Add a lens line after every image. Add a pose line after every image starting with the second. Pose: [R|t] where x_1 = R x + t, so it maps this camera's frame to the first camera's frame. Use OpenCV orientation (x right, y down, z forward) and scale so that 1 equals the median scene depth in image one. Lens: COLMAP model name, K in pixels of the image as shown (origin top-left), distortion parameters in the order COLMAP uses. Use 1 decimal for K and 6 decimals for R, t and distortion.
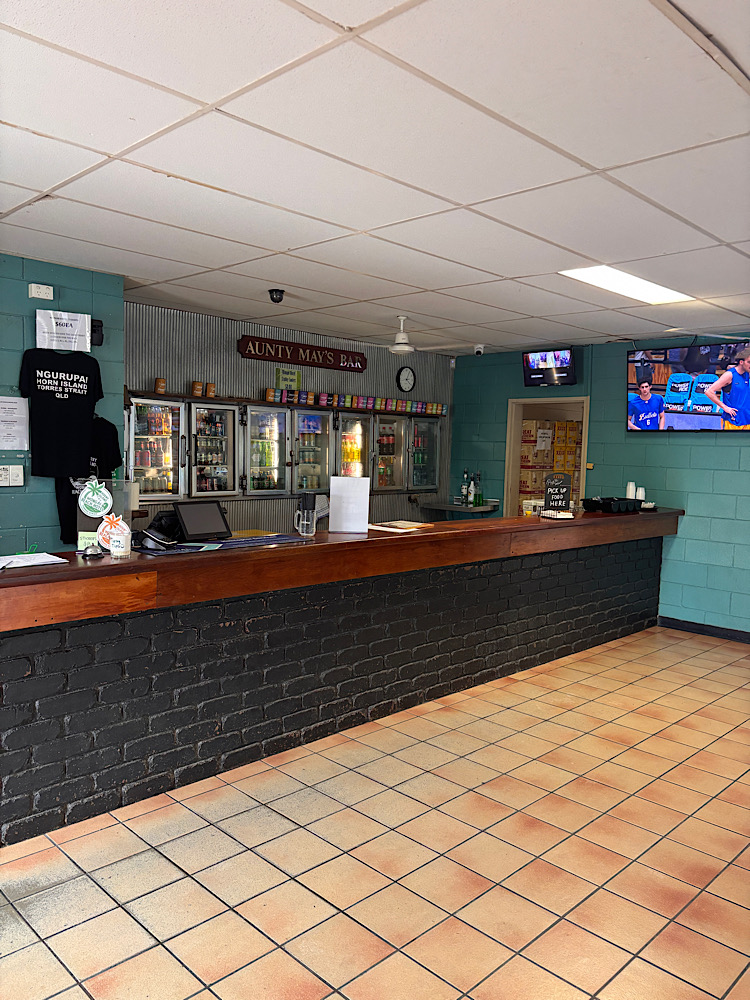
lens RADIAL K [[752.6, 0, 372.2], [0, 752.6, 503.1], [0, 0, 1]] dist [0.018175, -0.007947]
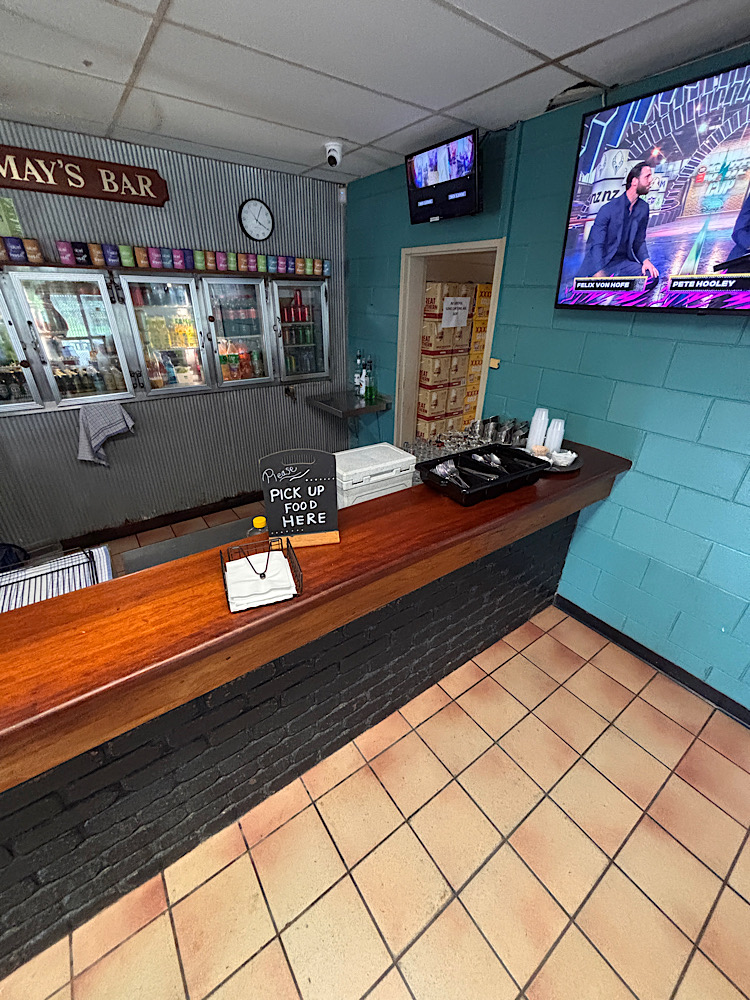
lens RADIAL K [[408.2, 0, 384.8], [0, 408.2, 500.6], [0, 0, 1]] dist [0.003169, 0.000273]
pose [[0.989434, 0.057031, -0.133299, 0.241502], [-0.001256, 0.922724, 0.385459, -0.073805], [0.144981, -0.381219, 0.913046, 0.600970]]
